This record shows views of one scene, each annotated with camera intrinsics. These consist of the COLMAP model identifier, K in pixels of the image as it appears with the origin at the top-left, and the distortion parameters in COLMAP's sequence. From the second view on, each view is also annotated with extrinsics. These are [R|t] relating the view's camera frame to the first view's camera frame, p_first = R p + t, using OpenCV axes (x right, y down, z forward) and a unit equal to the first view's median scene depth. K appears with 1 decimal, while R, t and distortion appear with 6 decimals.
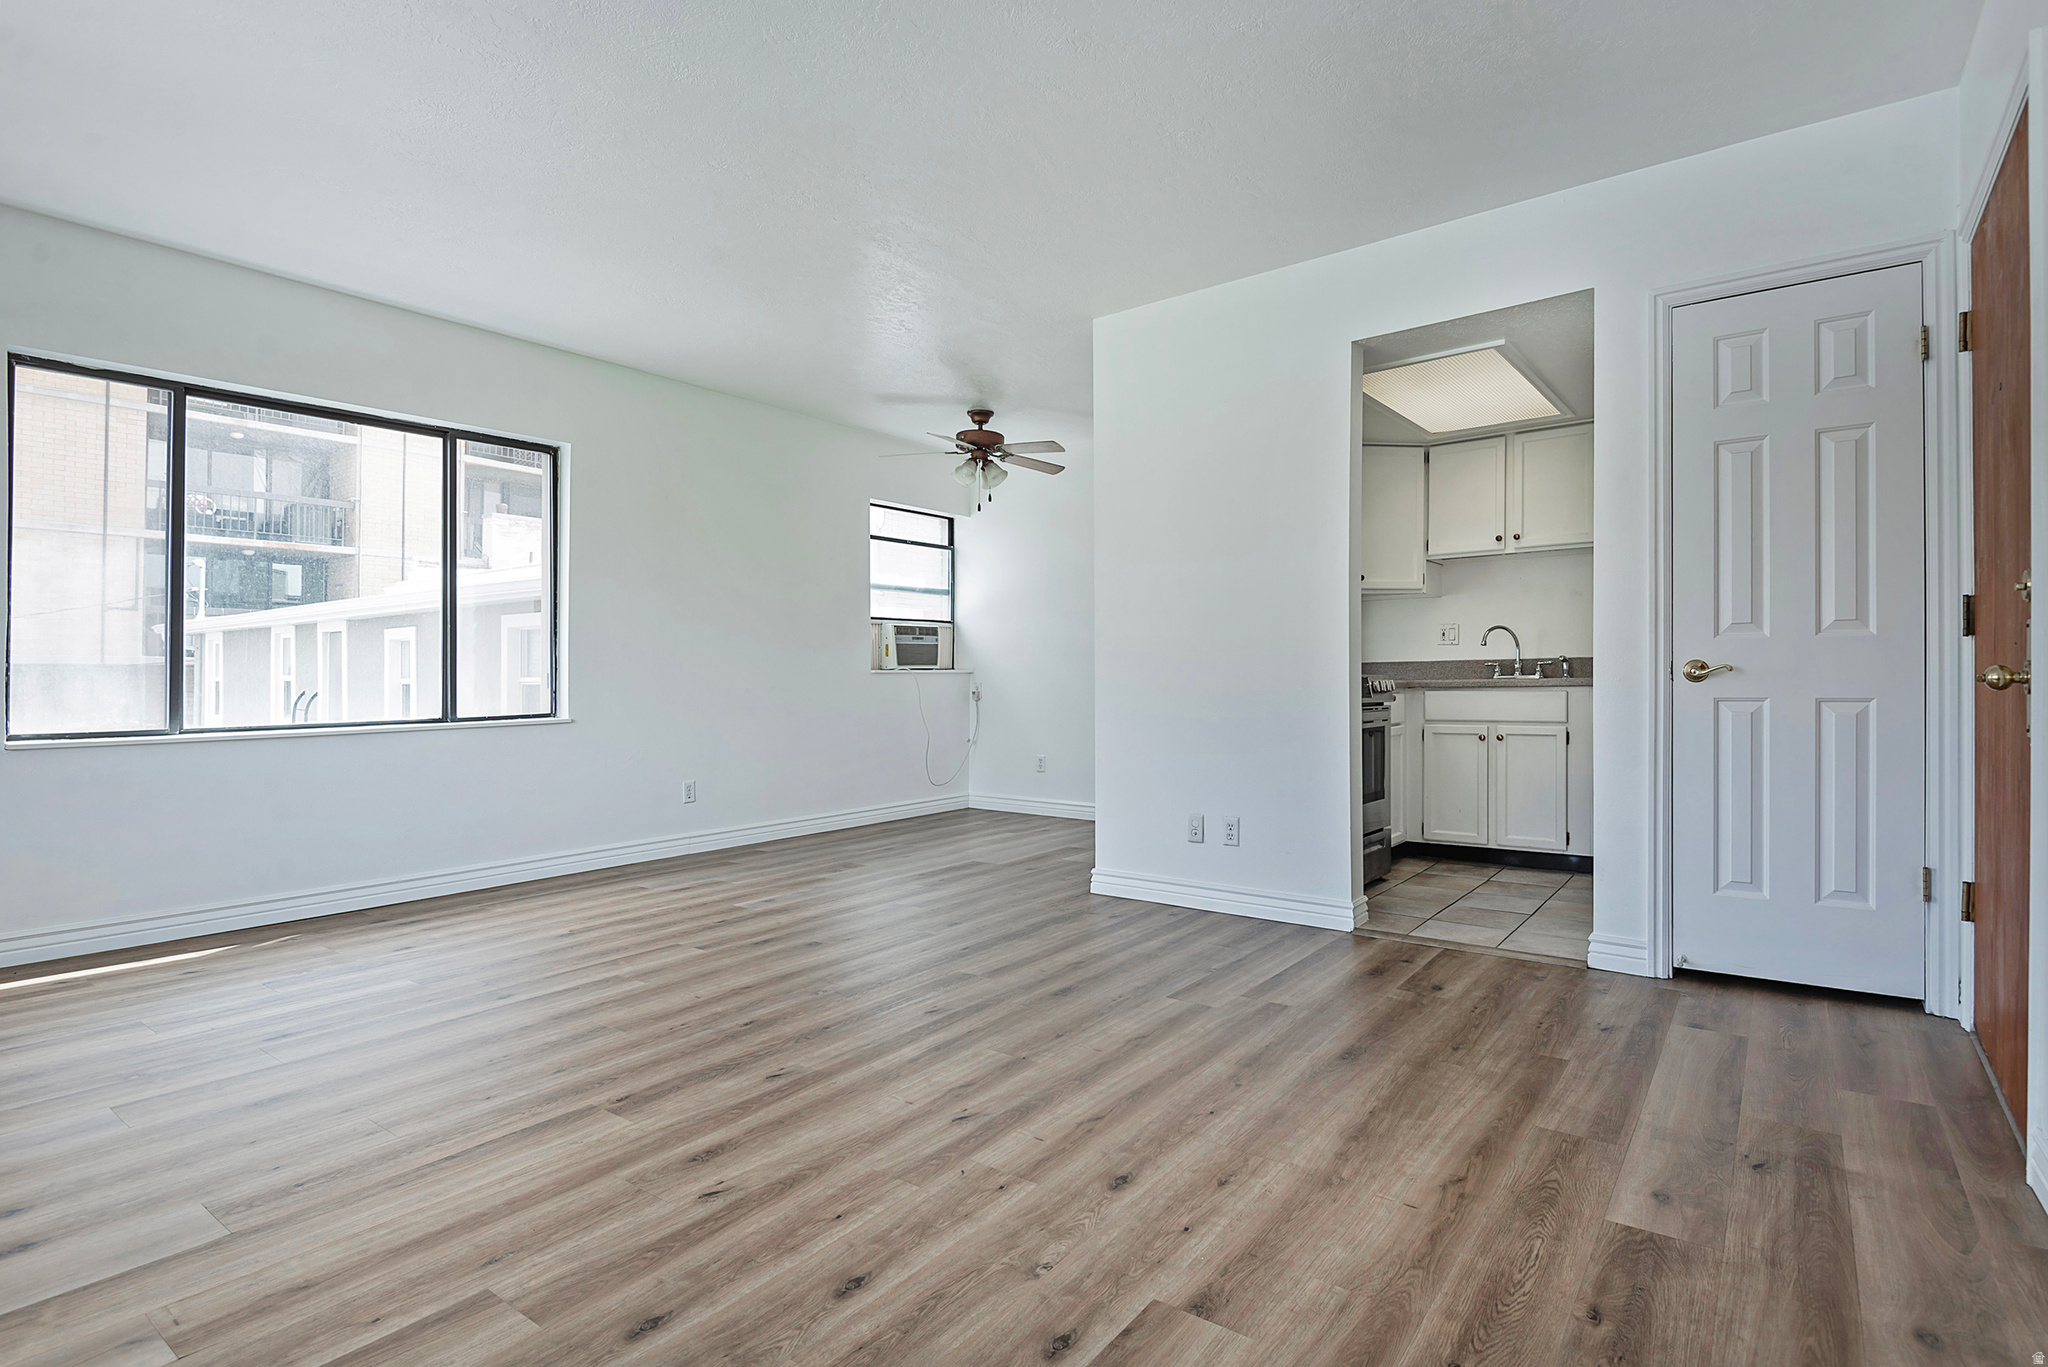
lens RADIAL K [[998.5, 0, 1068.9], [0, 998.5, 683.7], [0, 0, 1]] dist [-0.013914, -0.000610]
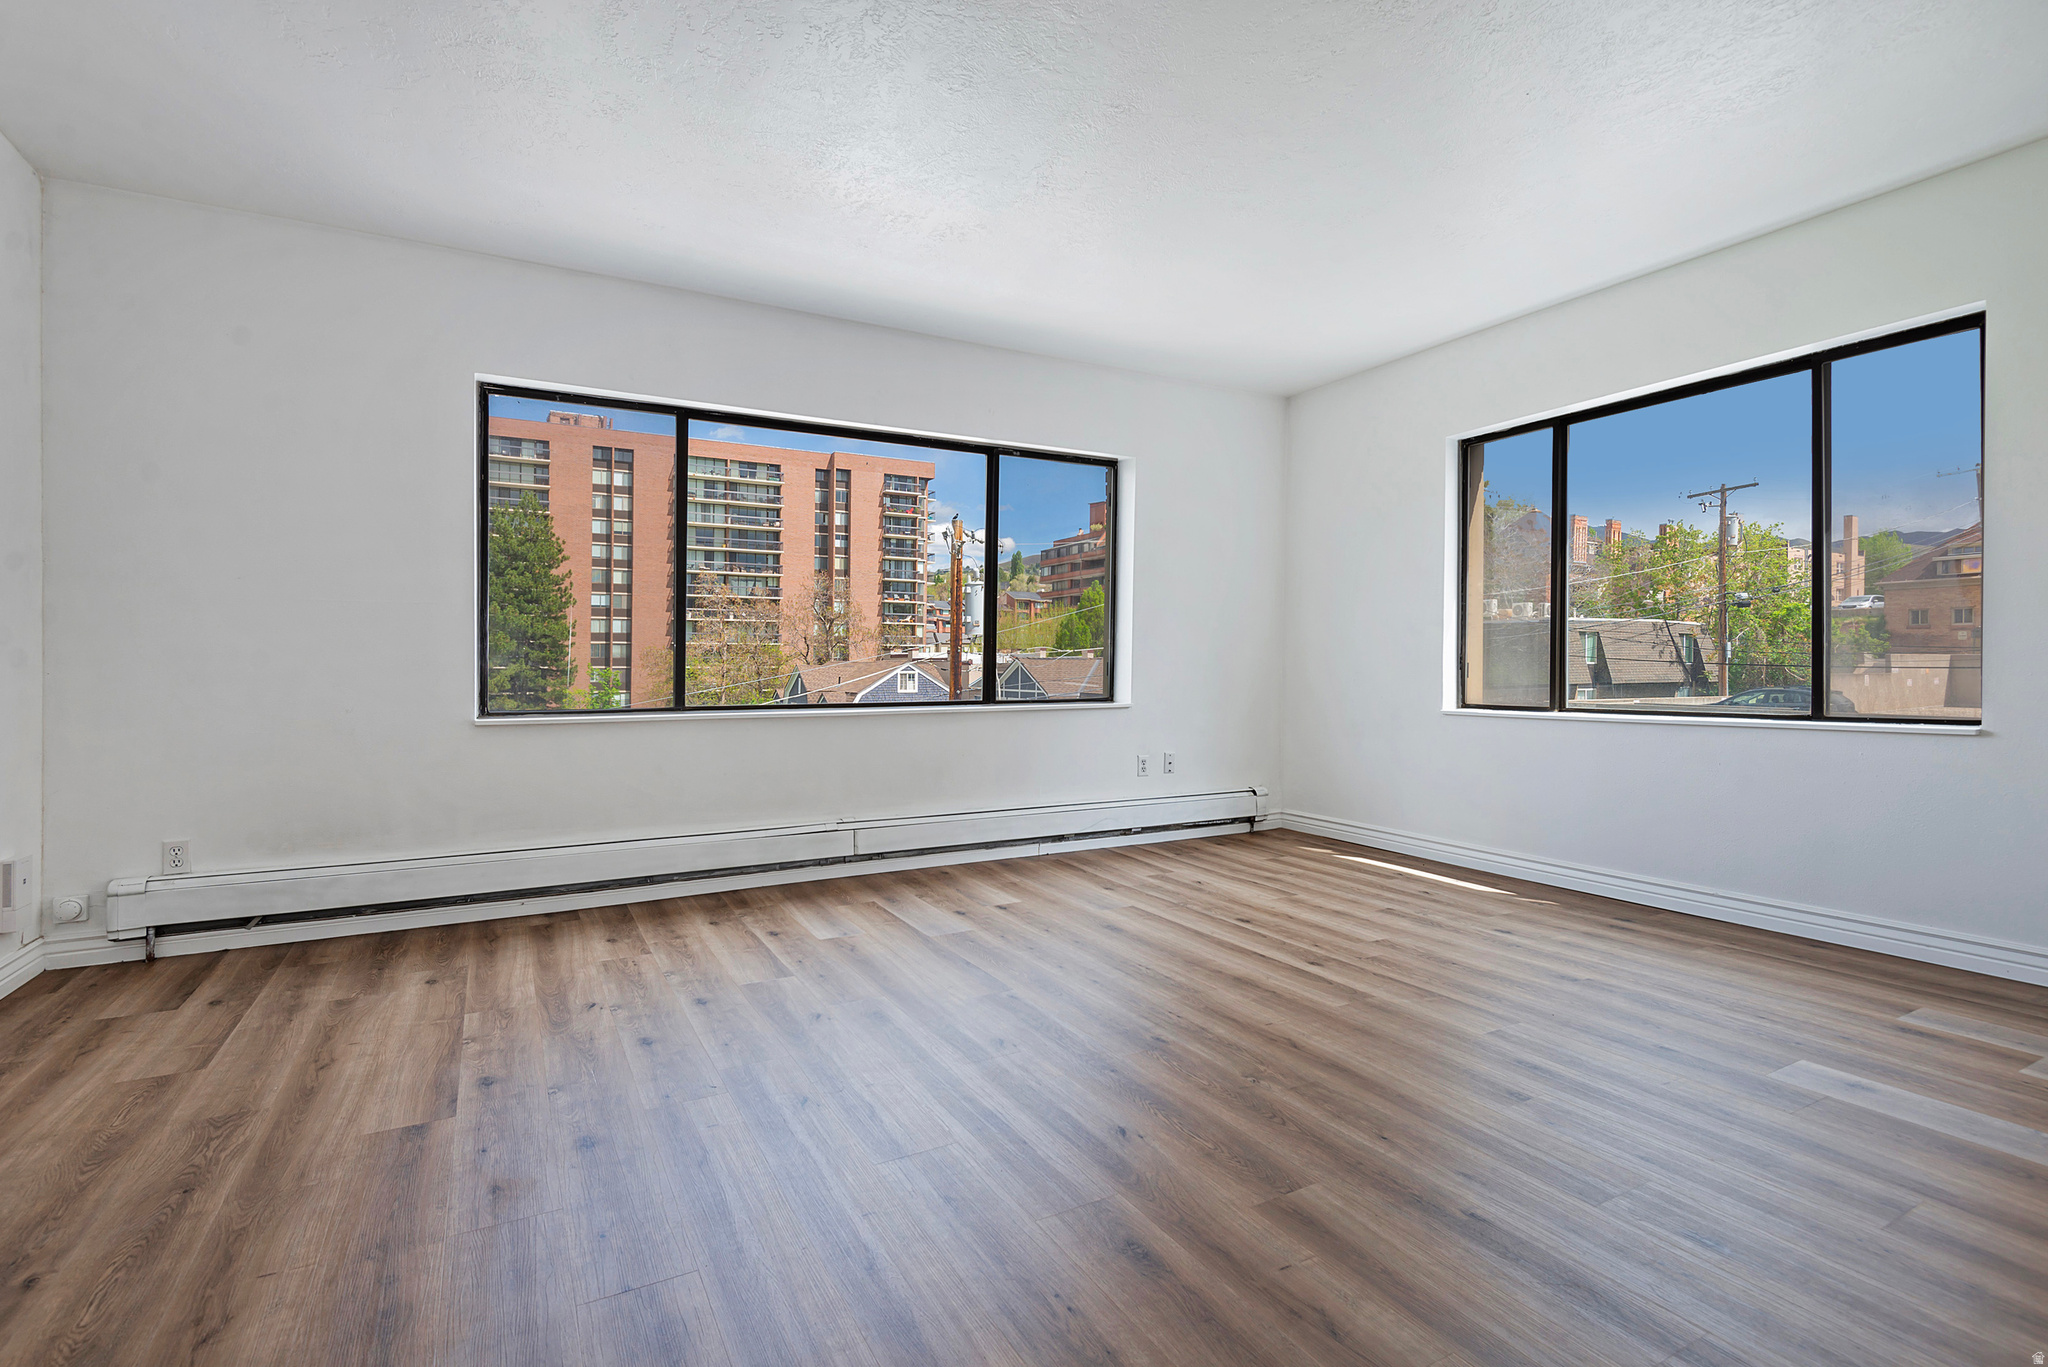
lens RADIAL K [[955.2, 0, 1048.7], [0, 955.2, 657.2], [0, 0, 1]] dist [0.028061, -0.017182]
pose [[-0.415514, 0.001696, -0.909585, 0.491555], [-0.001978, 0.999994, 0.002768, -0.017466], [0.909584, 0.002949, -0.415509, 1.169779]]
